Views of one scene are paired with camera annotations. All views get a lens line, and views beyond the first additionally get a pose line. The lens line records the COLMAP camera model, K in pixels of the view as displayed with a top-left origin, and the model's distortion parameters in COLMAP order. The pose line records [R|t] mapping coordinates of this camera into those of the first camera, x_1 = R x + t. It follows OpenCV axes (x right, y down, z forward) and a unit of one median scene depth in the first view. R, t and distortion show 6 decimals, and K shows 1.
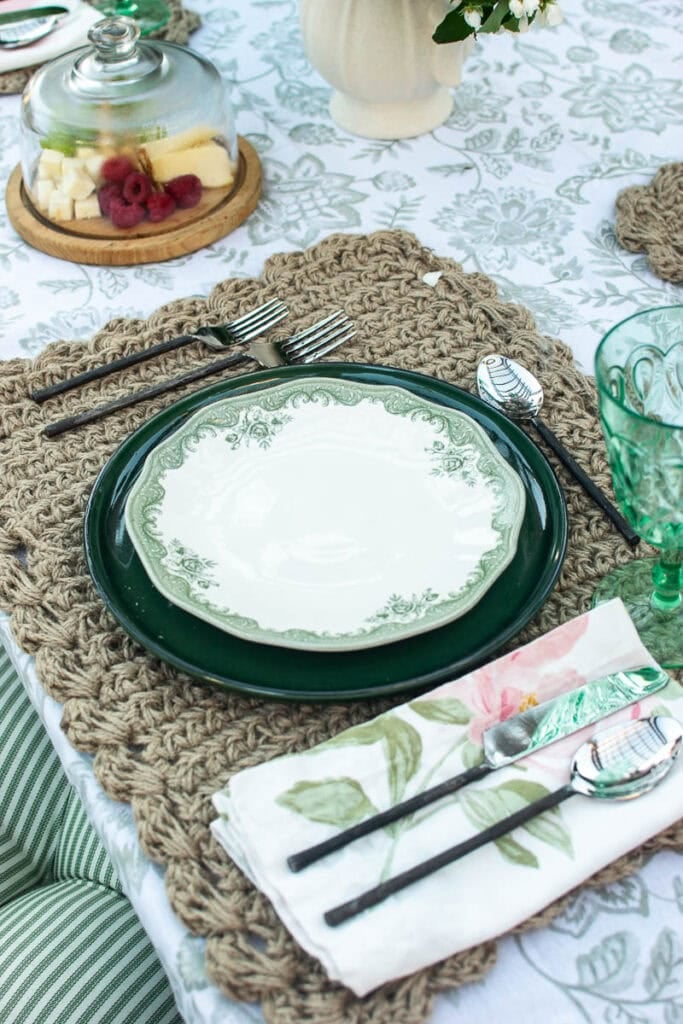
lens RADIAL K [[1597.6, 0, 341.5], [0, 1597.6, 512.0], [0, 0, 1]] dist [-0.227019, 0.248025]
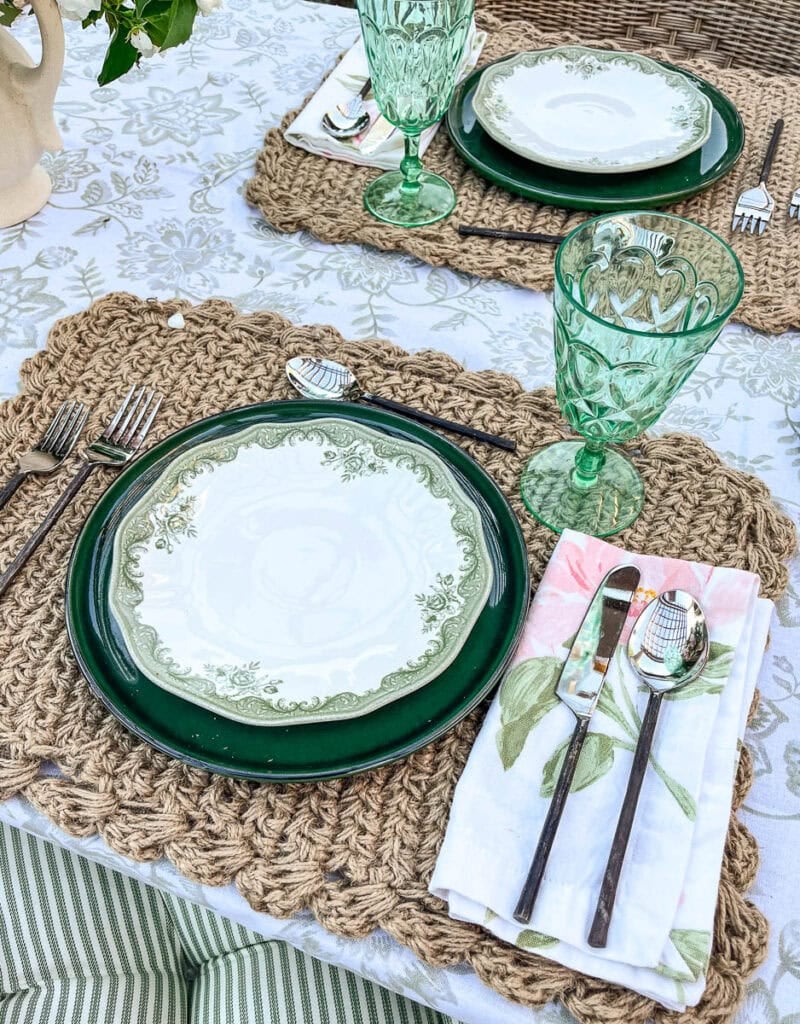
lens RADIAL K [[864.2, 0, 400.4], [0, 864.2, 578.6], [0, 0, 1]] dist [0.009784, 0.001565]
pose [[0.752900, -0.527119, 0.394065, -0.183256], [0.432626, 0.847611, 0.307229, -0.131439], [-0.495960, -0.060830, 0.866212, 0.451721]]
